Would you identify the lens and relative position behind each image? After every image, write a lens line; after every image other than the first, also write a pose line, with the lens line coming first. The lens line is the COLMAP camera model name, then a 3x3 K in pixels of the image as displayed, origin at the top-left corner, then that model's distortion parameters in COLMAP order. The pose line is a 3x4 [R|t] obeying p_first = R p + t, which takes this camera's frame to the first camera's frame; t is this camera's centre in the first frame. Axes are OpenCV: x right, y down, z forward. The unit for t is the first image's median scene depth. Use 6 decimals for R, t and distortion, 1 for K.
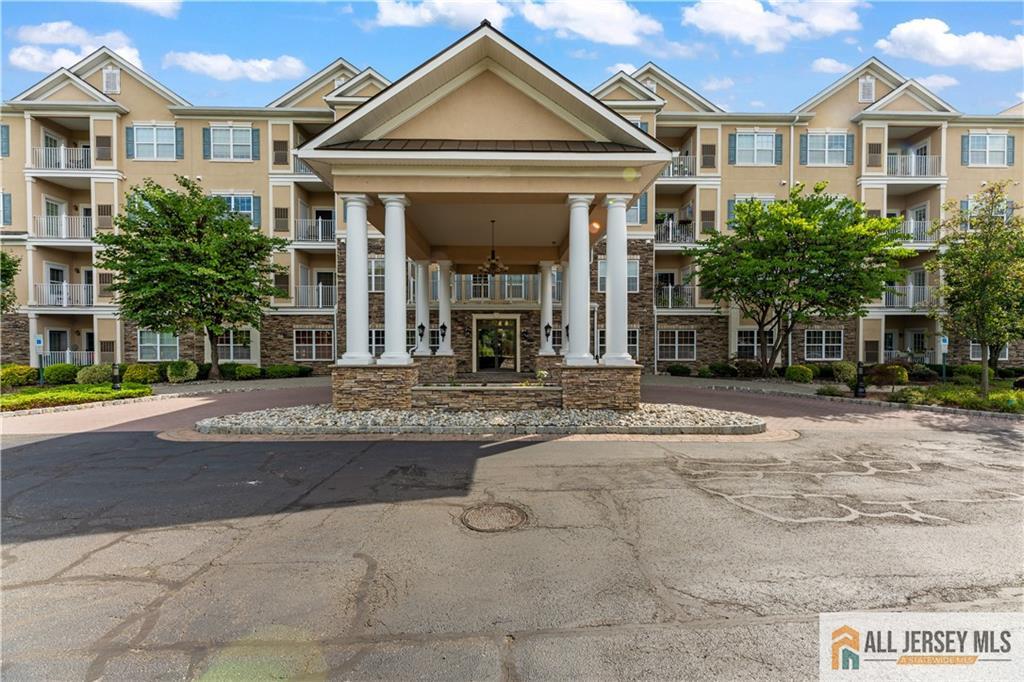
lens RADIAL K [[414.3, 0, 510.2], [0, 414.3, 348.8], [0, 0, 1]] dist [0.001668, -0.000613]
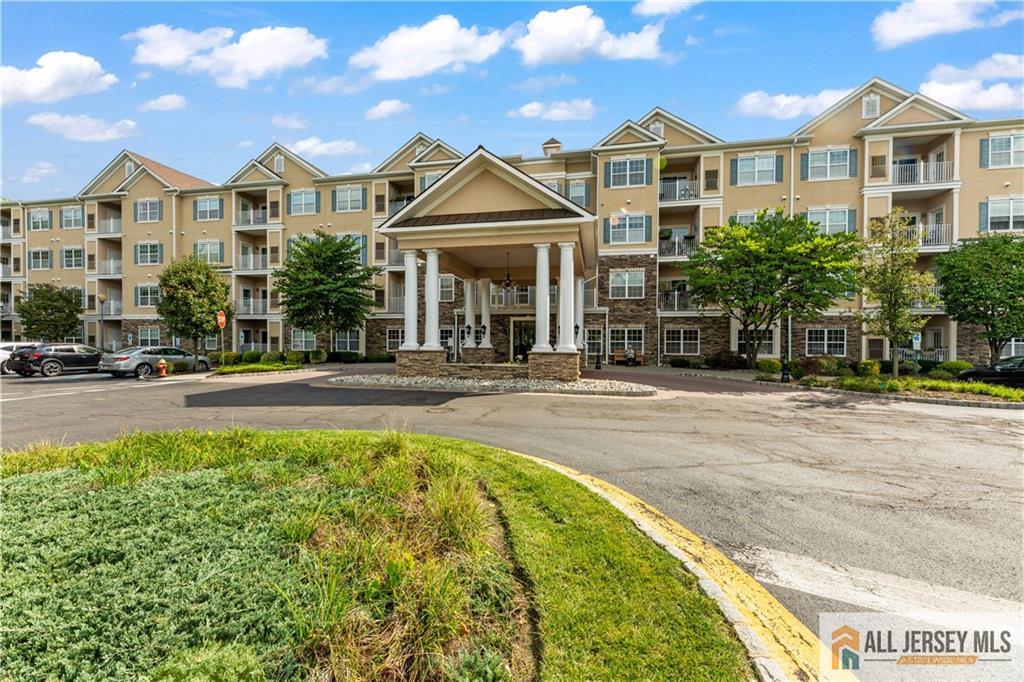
lens RADIAL K [[414.3, 0, 508.2], [0, 414.3, 345.0], [0, 0, 1]] dist [0.001668, -0.000613]
pose [[0.973555, 0.007989, -0.228314, 0.198829], [-0.009495, 0.999940, -0.005499, 0.011550], [0.228256, 0.007521, 0.973572, -0.272515]]
